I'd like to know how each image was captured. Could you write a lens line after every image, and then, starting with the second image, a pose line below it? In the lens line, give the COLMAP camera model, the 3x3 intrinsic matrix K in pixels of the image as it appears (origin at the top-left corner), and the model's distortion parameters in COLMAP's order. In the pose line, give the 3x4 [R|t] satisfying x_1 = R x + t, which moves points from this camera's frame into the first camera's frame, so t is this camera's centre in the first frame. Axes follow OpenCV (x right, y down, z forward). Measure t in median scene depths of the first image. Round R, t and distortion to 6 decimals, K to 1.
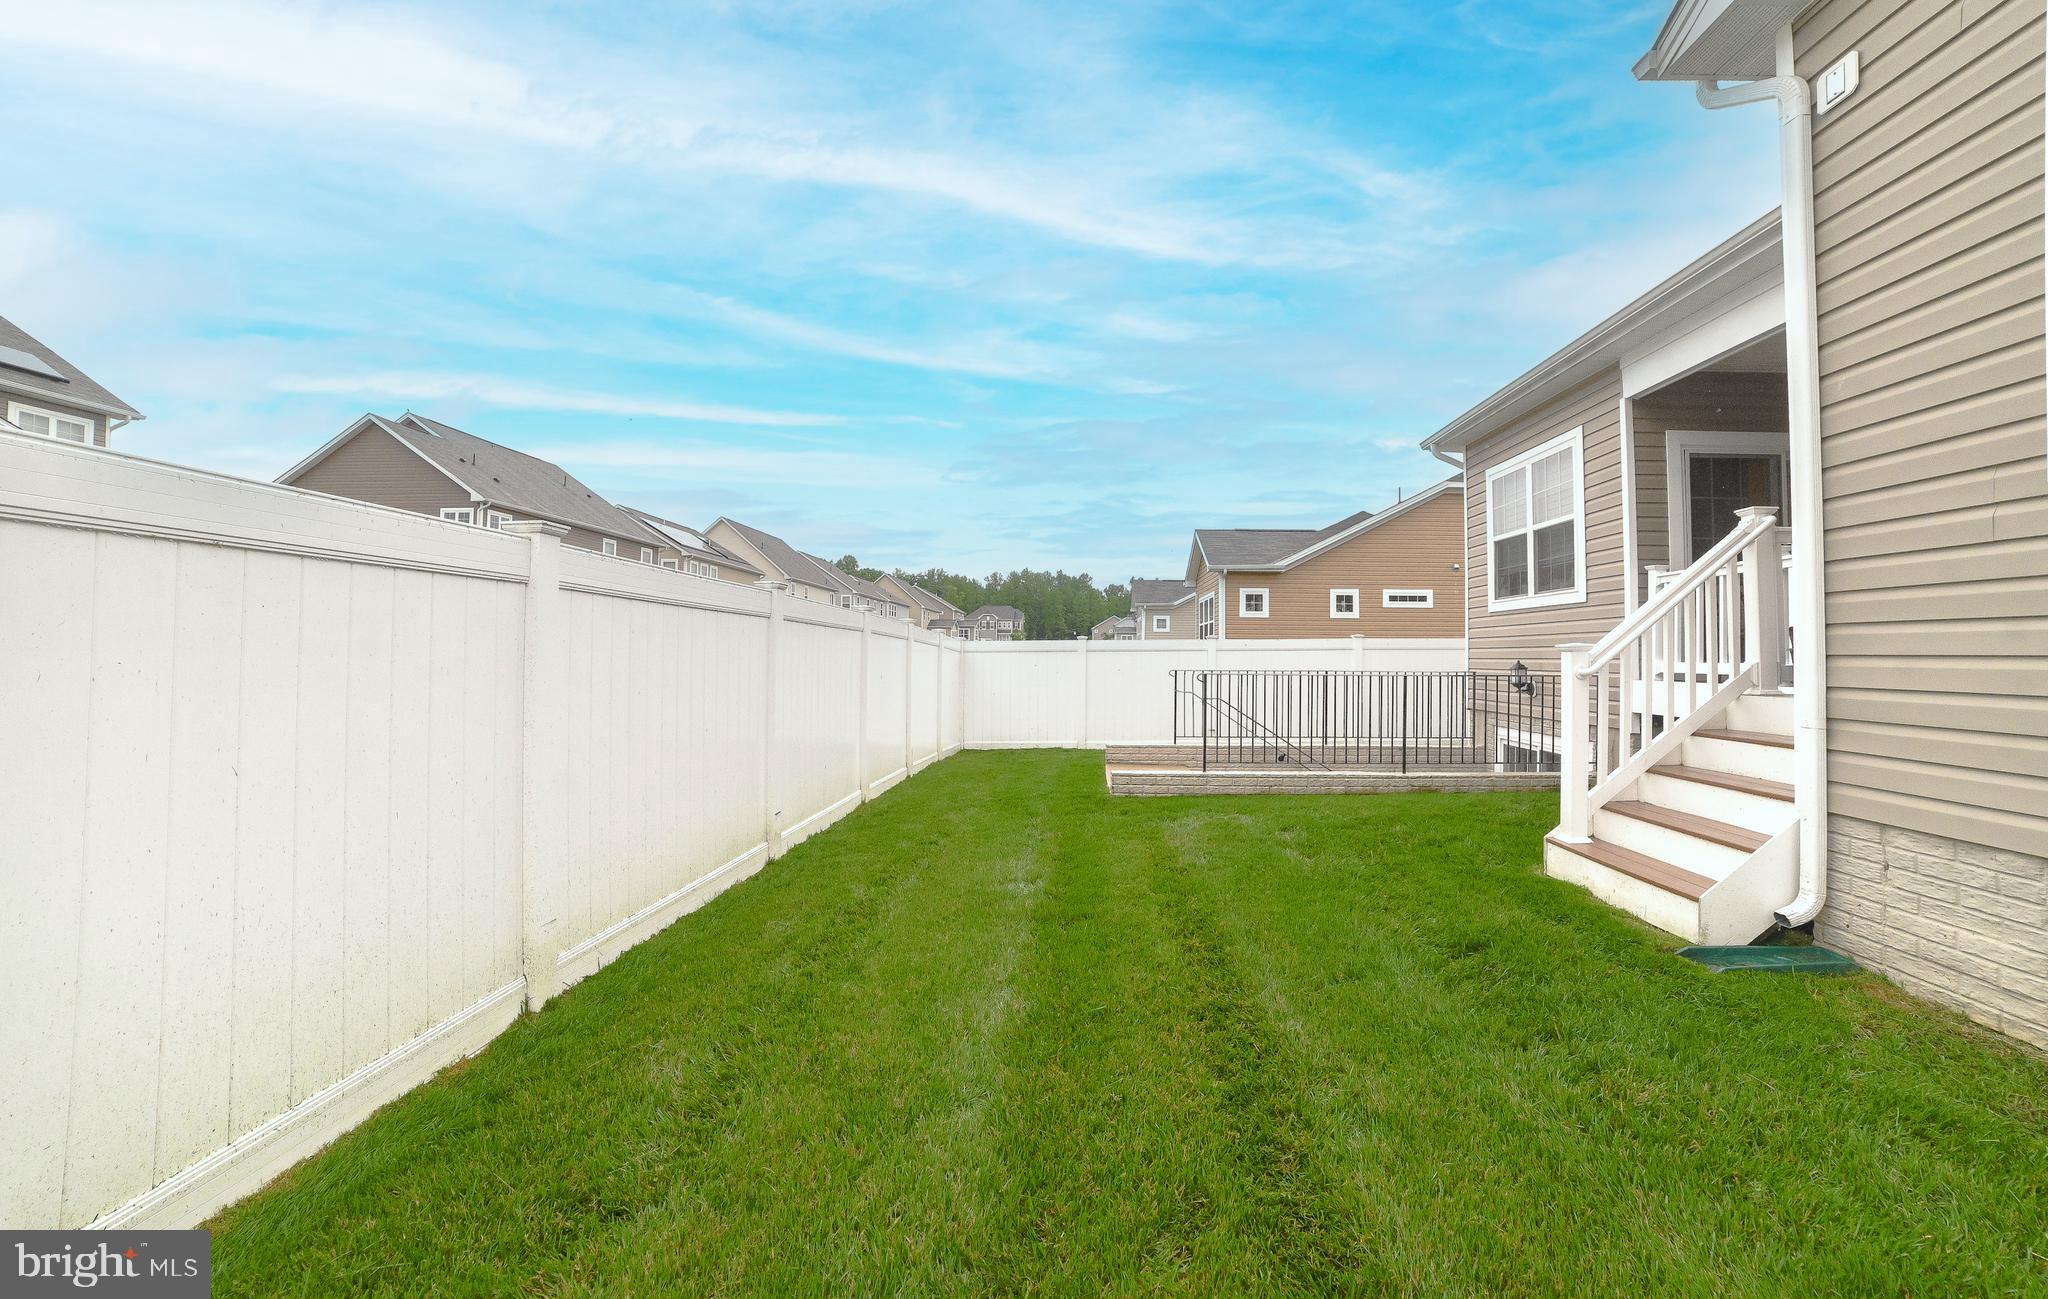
lens RADIAL K [[846.0, 0, 1024.0], [0, 846.0, 649.5], [0, 0, 1]] dist [-0.109837, 0.033324]
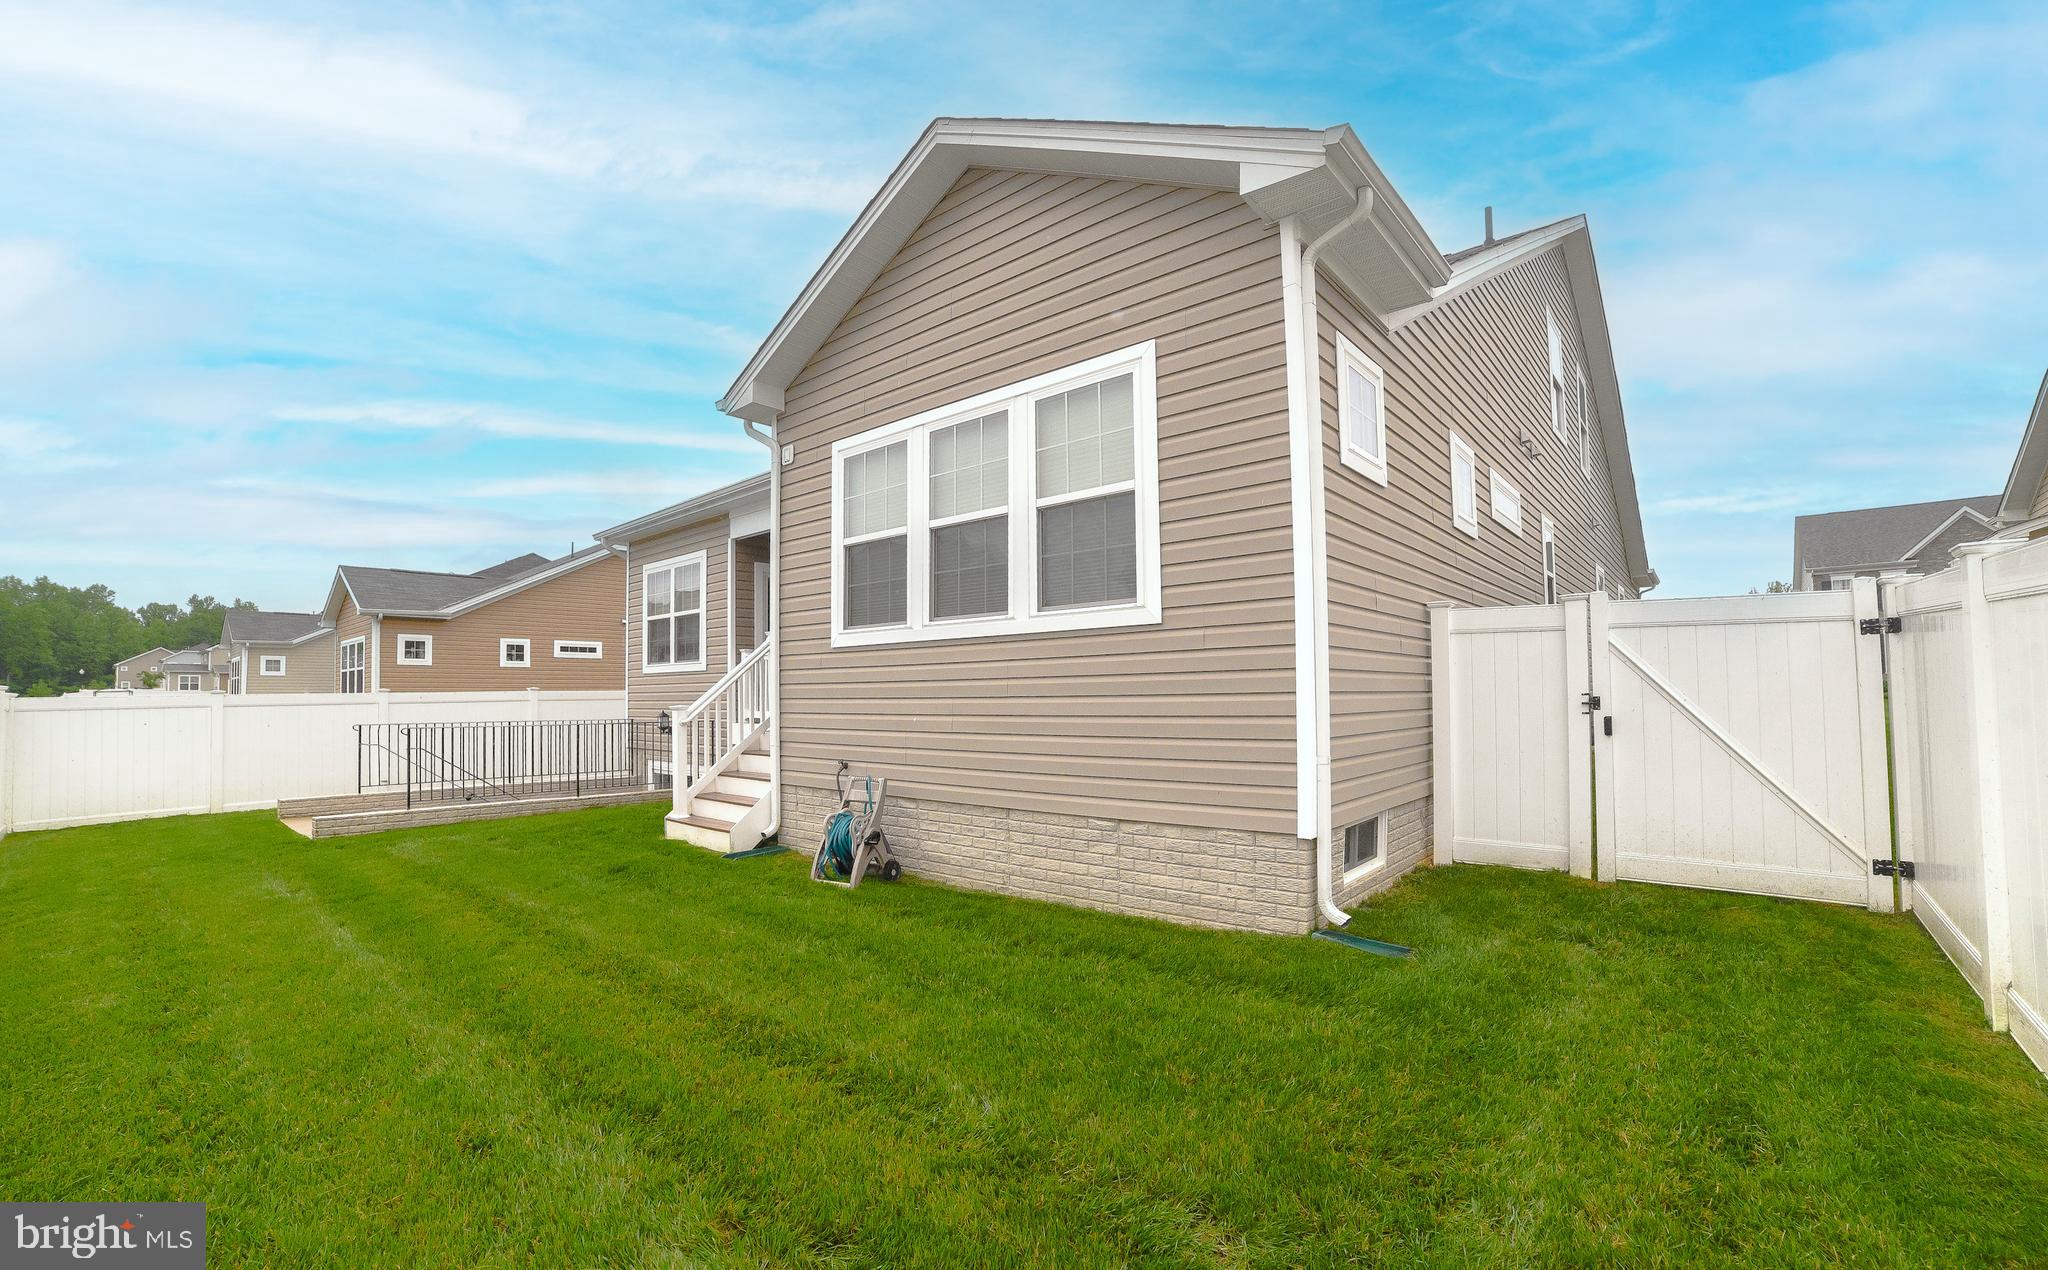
lens RADIAL K [[863.9, 0, 1024.8], [0, 863.9, 674.0], [0, 0, 1]] dist [-0.086956, 0.038716]
pose [[0.604702, 0.010993, 0.796376, -0.161695], [0.005560, 0.999822, -0.018023, -0.017848], [-0.796432, 0.015326, 0.604534, -0.340174]]
